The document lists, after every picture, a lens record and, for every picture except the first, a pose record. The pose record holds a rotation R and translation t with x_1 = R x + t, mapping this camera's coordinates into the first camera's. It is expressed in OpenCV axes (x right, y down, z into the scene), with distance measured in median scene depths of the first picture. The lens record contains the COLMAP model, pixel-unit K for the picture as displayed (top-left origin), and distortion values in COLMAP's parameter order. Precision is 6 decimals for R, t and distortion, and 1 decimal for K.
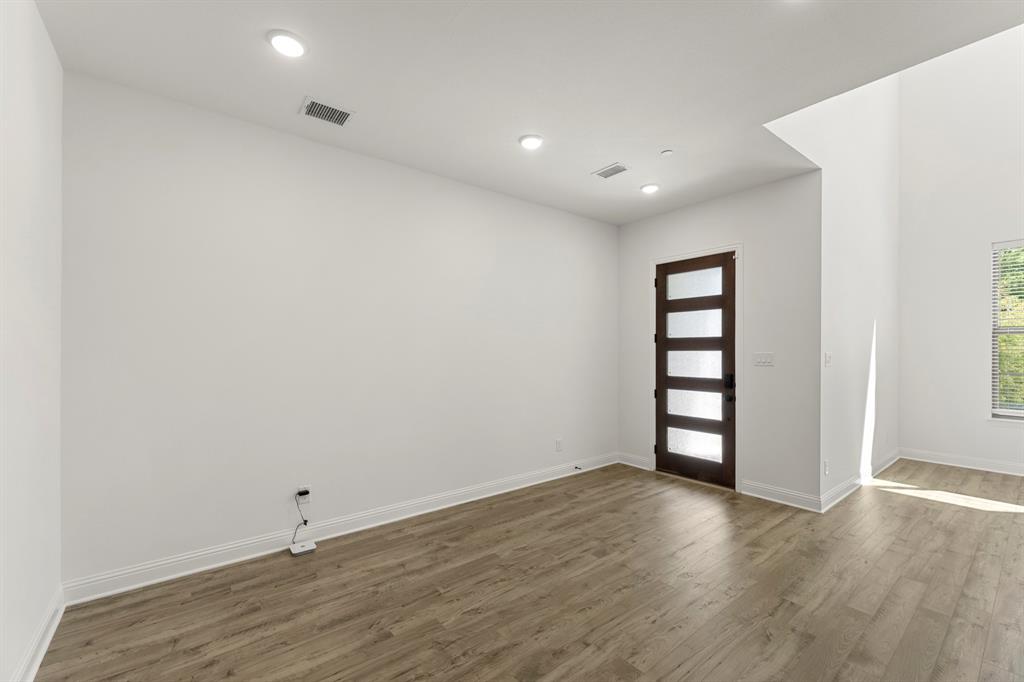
lens RADIAL K [[421.2, 0, 512.0], [0, 421.2, 341.0], [0, 0, 1]] dist [-0.001084, -0.000173]
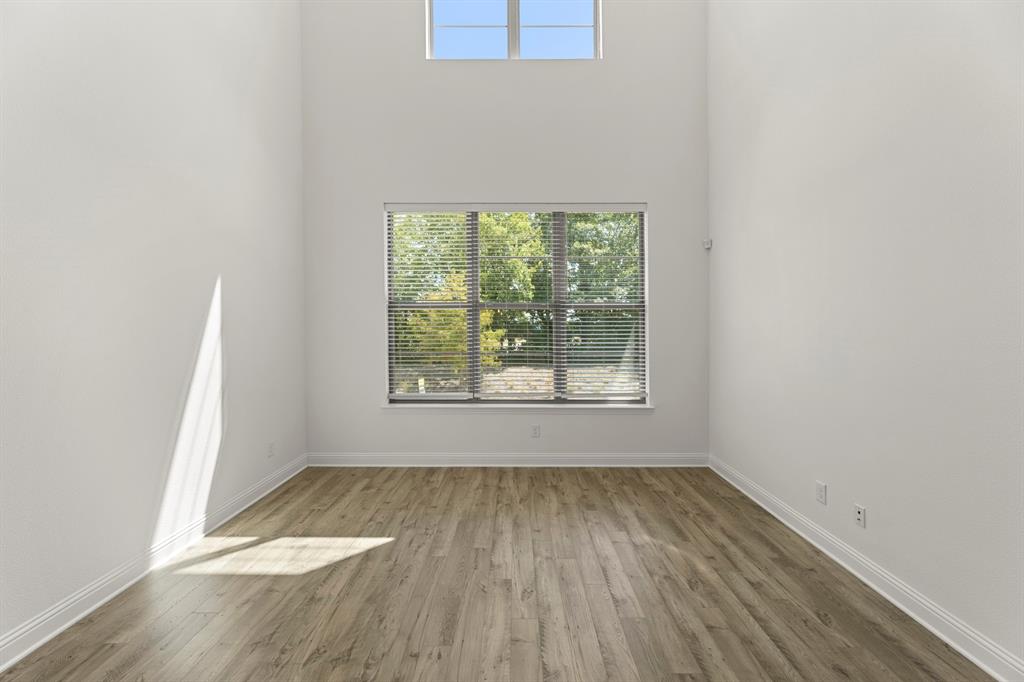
lens RADIAL K [[418.7, 0, 510.6], [0, 418.7, 326.7], [0, 0, 1]] dist [-0.002501, 0.000082]
pose [[0.626039, -0.001823, 0.779789, 0.659071], [-0.015966, 0.999758, 0.015155, 0.005172], [-0.779628, -0.021938, 0.625858, 0.279650]]
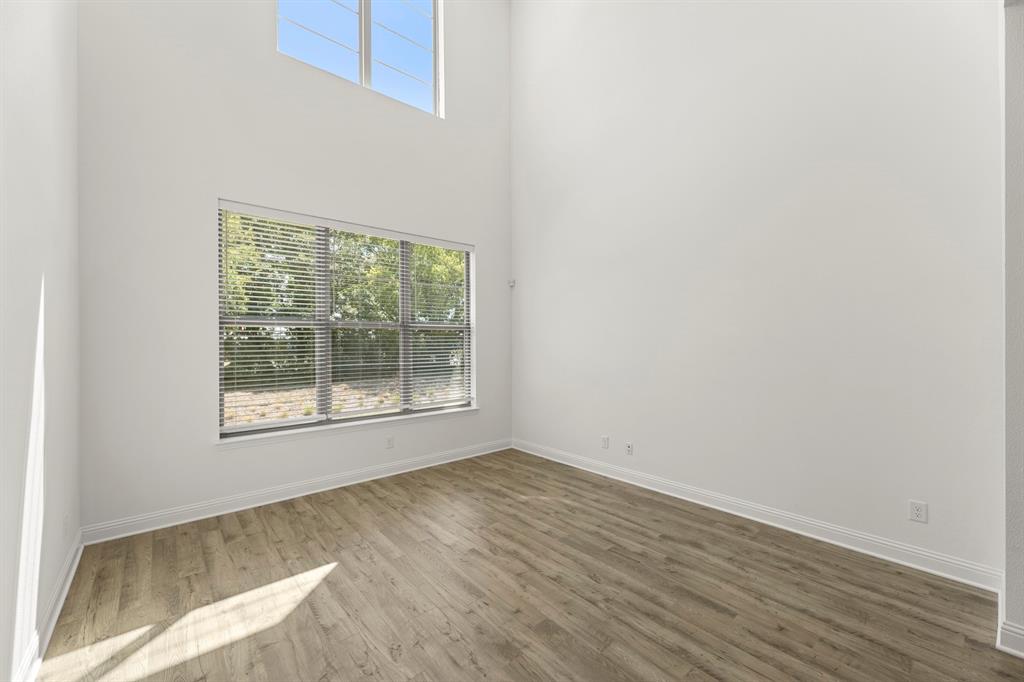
lens RADIAL K [[410.8, 0, 512.0], [0, 410.8, 341.0], [0, 0, 1]] dist [-0.000056, 0.000282]
pose [[-0.044289, 0.005462, 0.999004, 0.433954], [-0.013449, 0.999891, -0.006063, 0.010933], [-0.998928, -0.013704, -0.044211, 0.562629]]
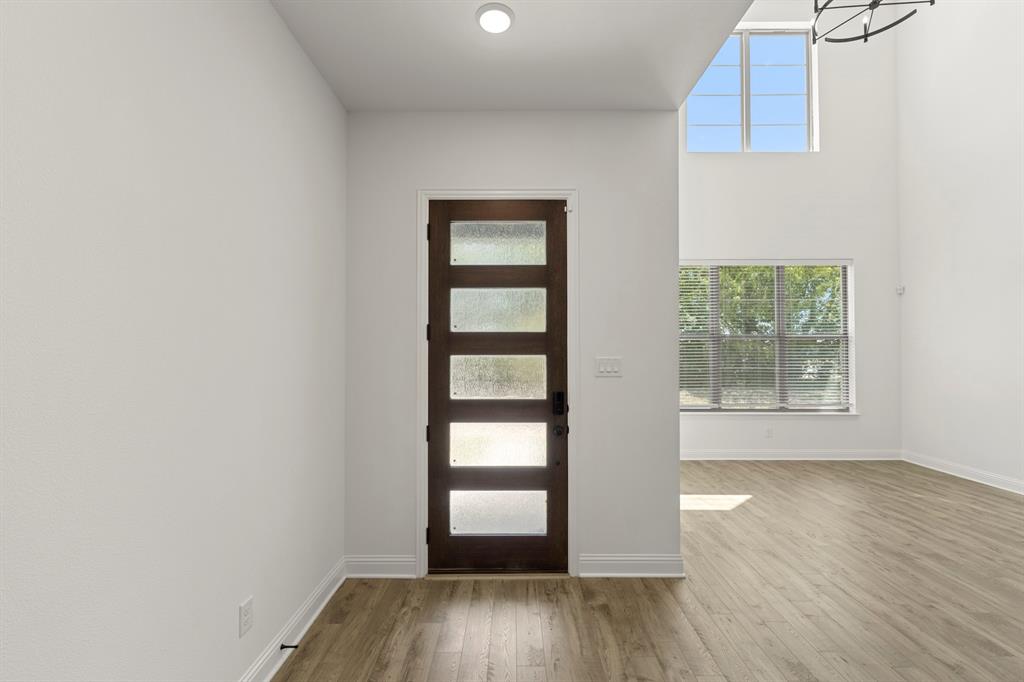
lens RADIAL K [[443.4, 0, 508.8], [0, 443.4, 344.0], [0, 0, 1]] dist [-0.000687, -0.000405]
pose [[0.627688, 0.013828, 0.778342, -0.046738], [-0.014376, 0.999878, -0.006171, 0.011296], [-0.778332, -0.007316, 0.627810, 0.586860]]
